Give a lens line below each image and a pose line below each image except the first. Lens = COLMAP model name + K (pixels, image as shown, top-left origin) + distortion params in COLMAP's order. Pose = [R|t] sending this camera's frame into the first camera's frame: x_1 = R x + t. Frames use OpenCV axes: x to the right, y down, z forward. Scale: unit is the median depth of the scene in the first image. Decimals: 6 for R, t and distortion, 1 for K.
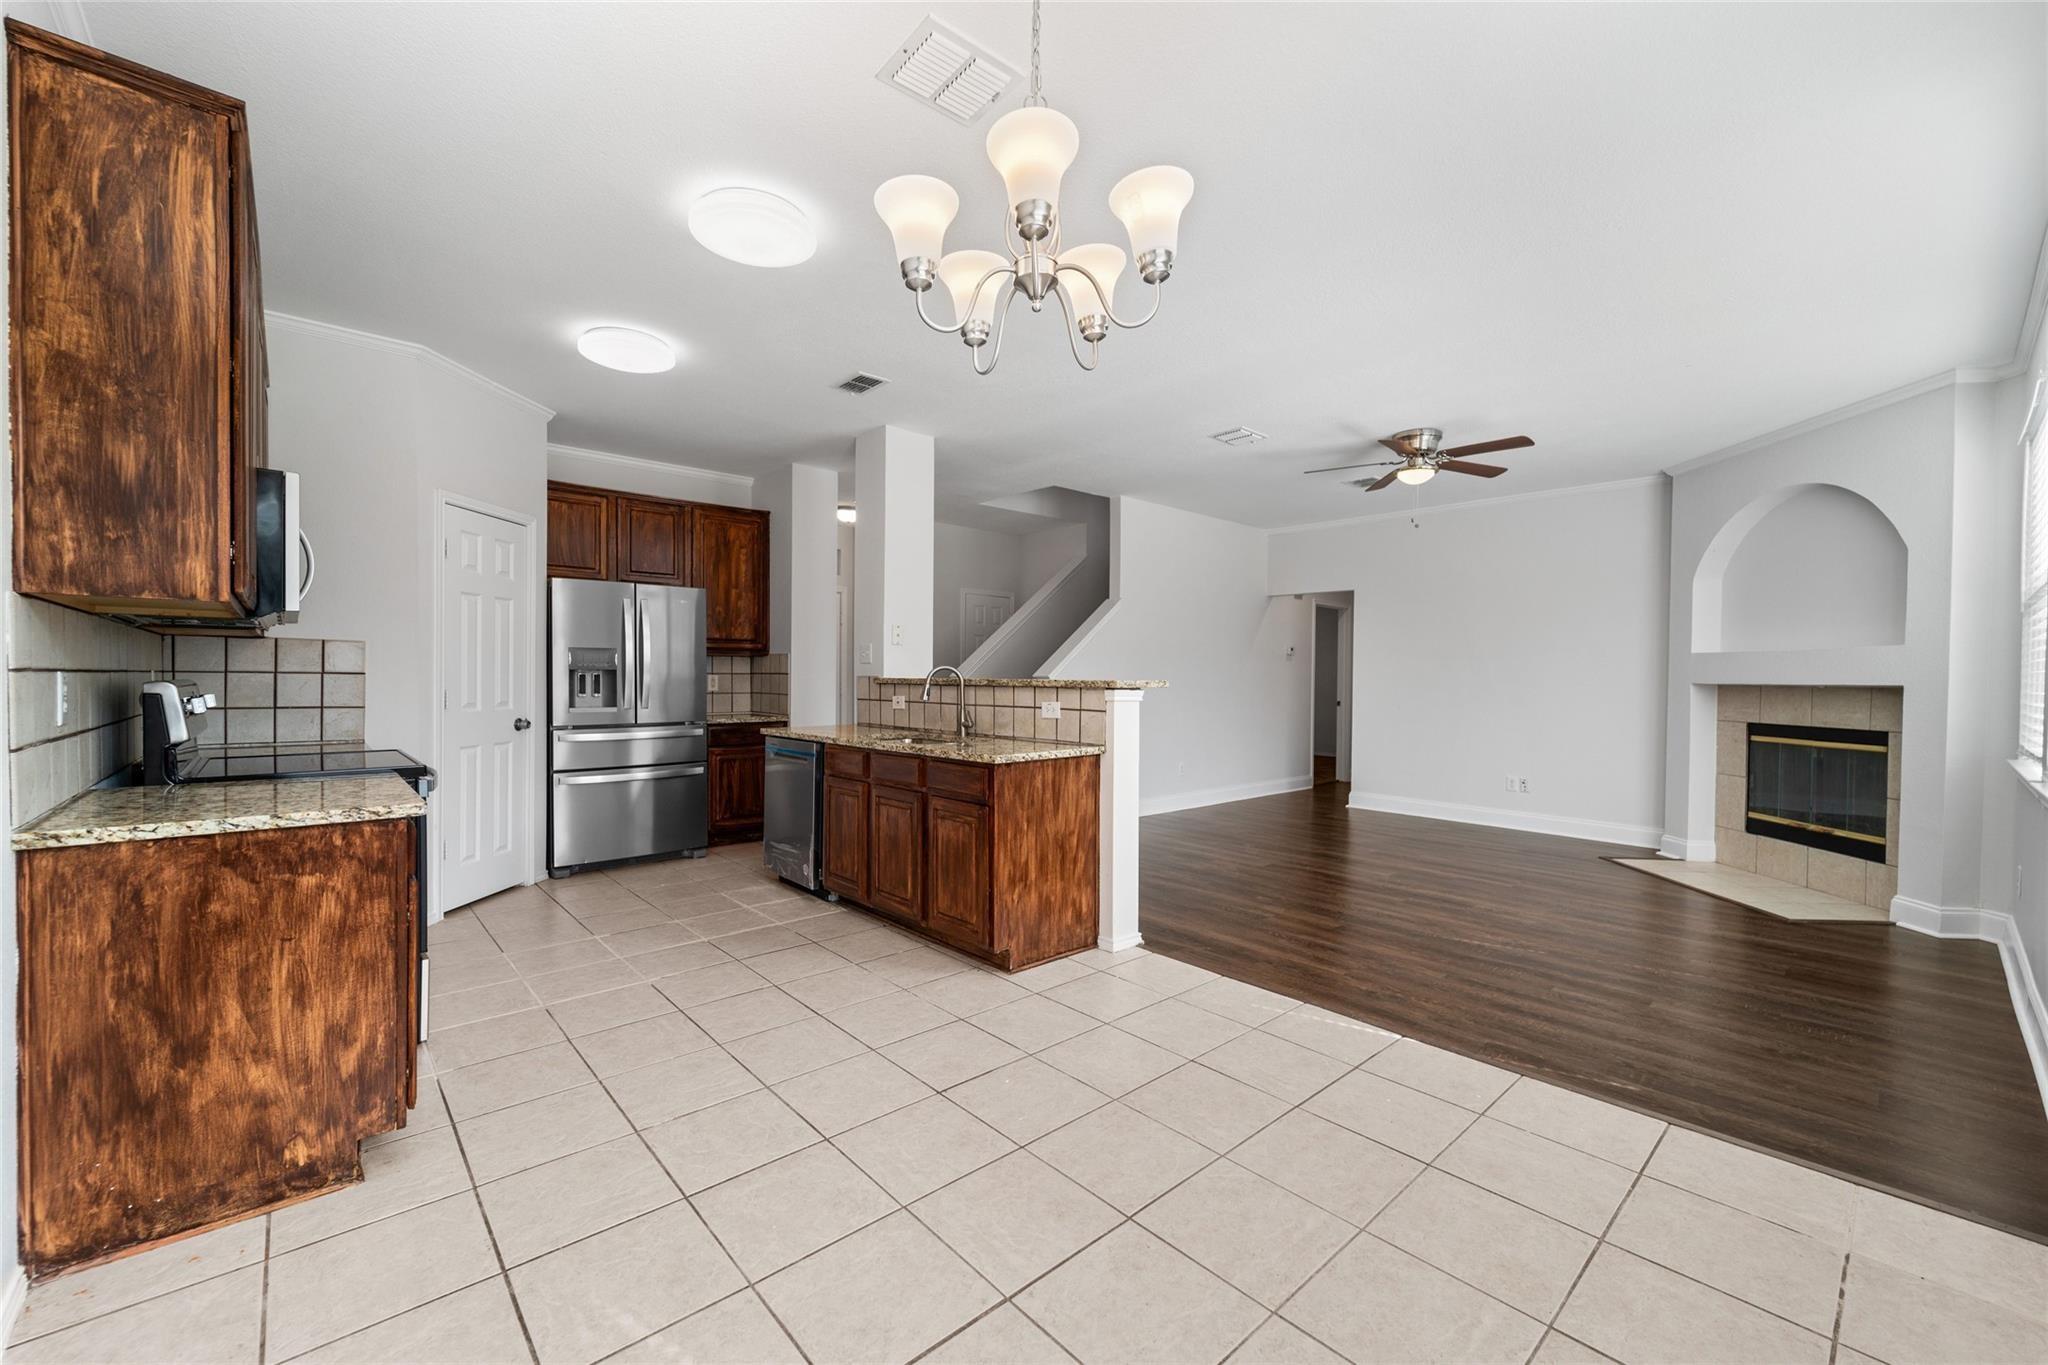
lens RADIAL K [[810.6, 0, 1015.6], [0, 810.6, 686.8], [0, 0, 1]] dist [-0.009378, -0.000493]
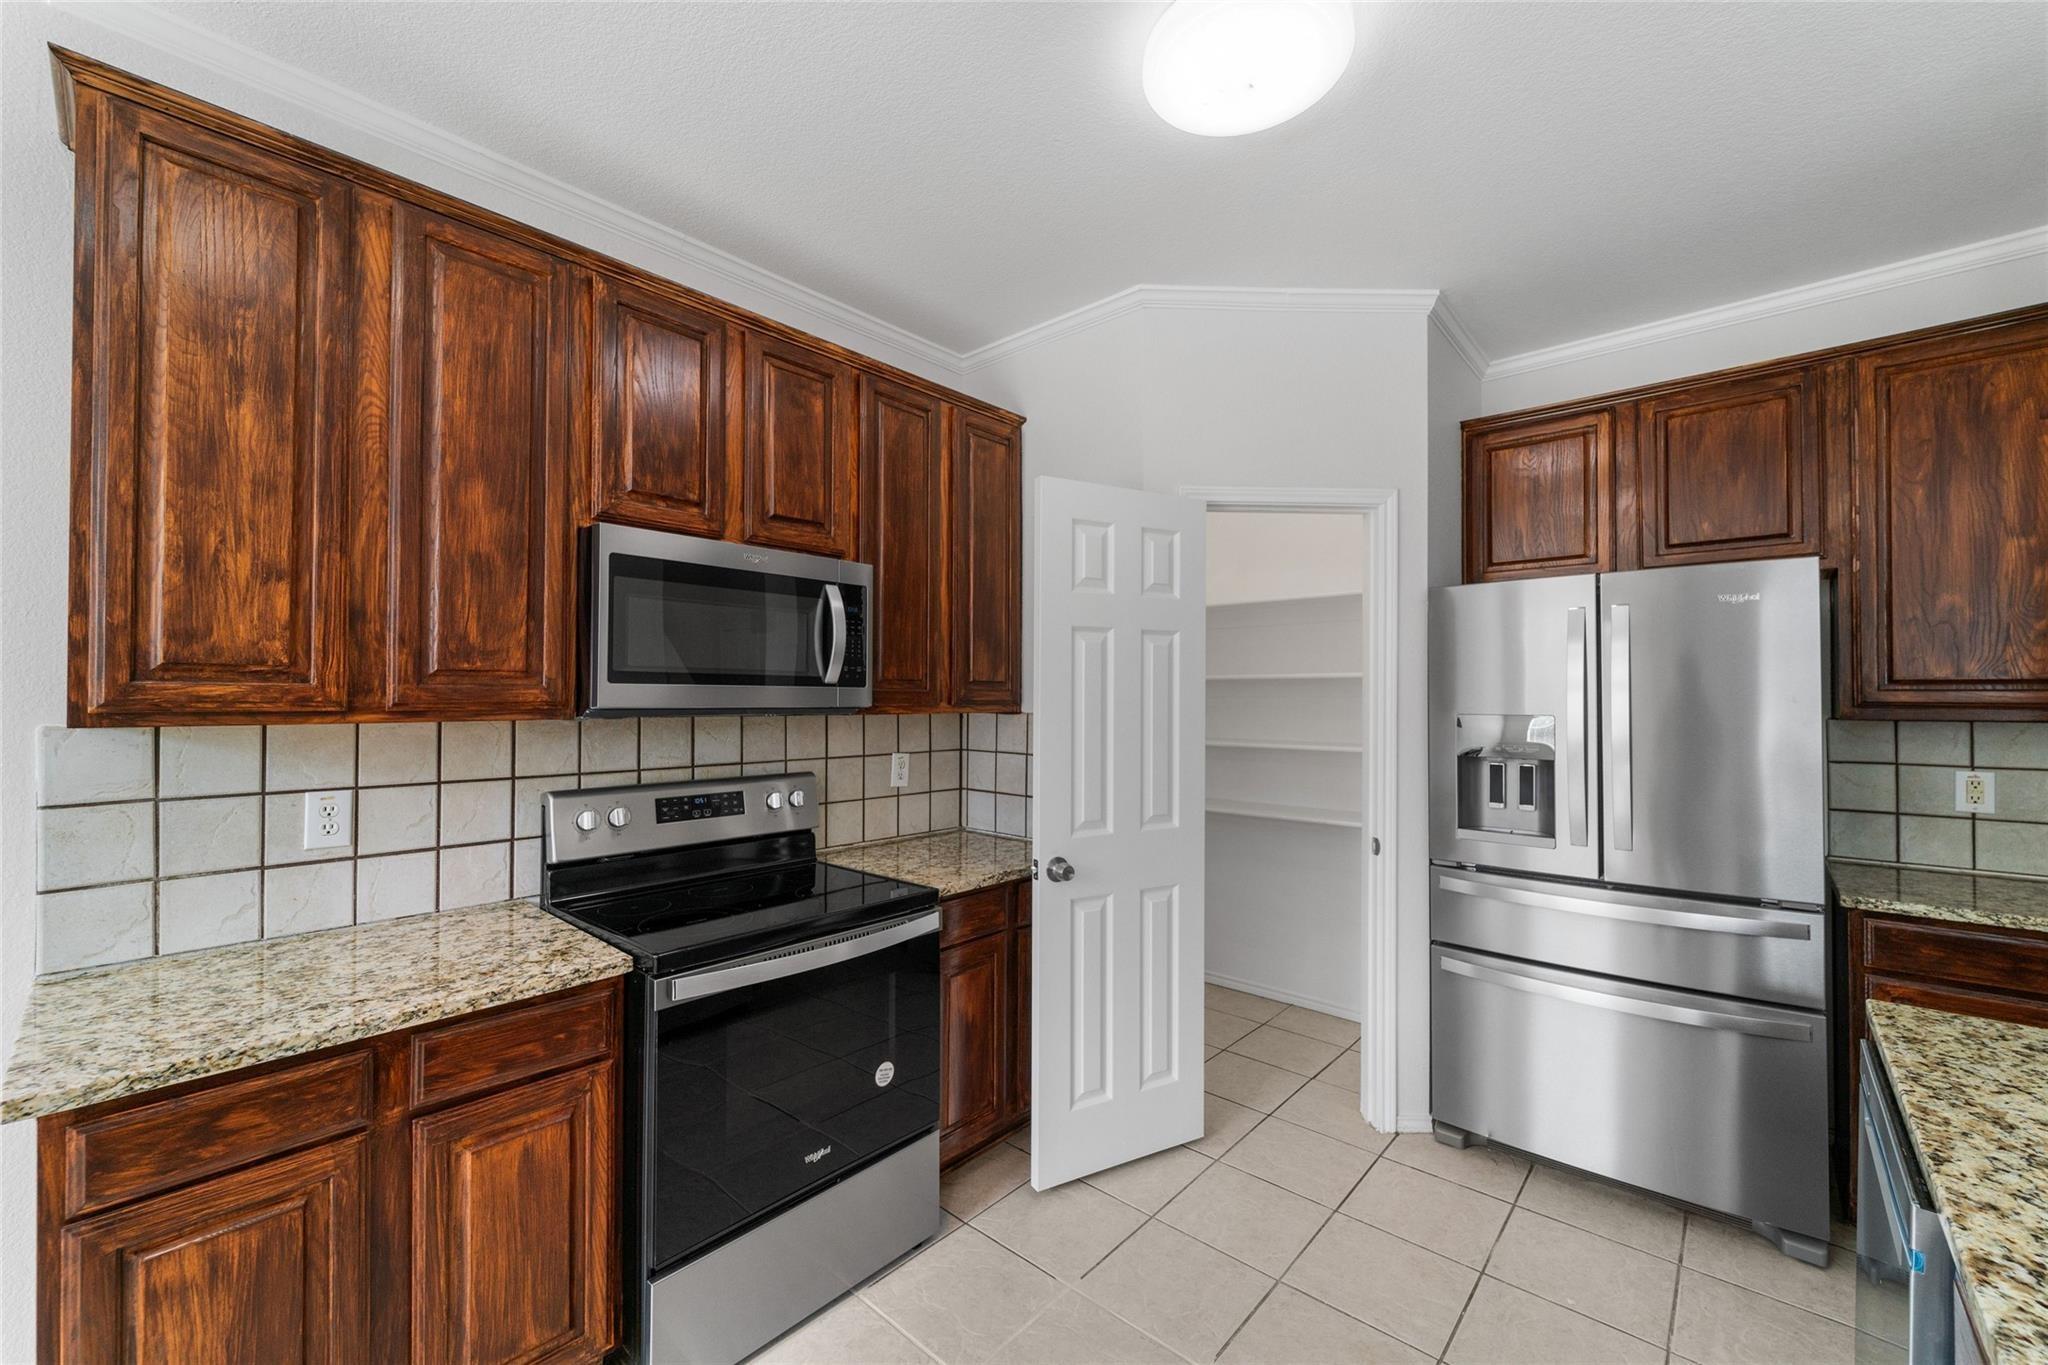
lens RADIAL K [[810.6, 0, 1016.7], [0, 810.6, 690.9], [0, 0, 1]] dist [-0.009378, -0.000493]
pose [[0.110869, -0.016510, -0.993698, -0.056098], [-0.012661, 0.999757, -0.018023, -0.049776], [0.993754, 0.014579, 0.110633, 0.639262]]
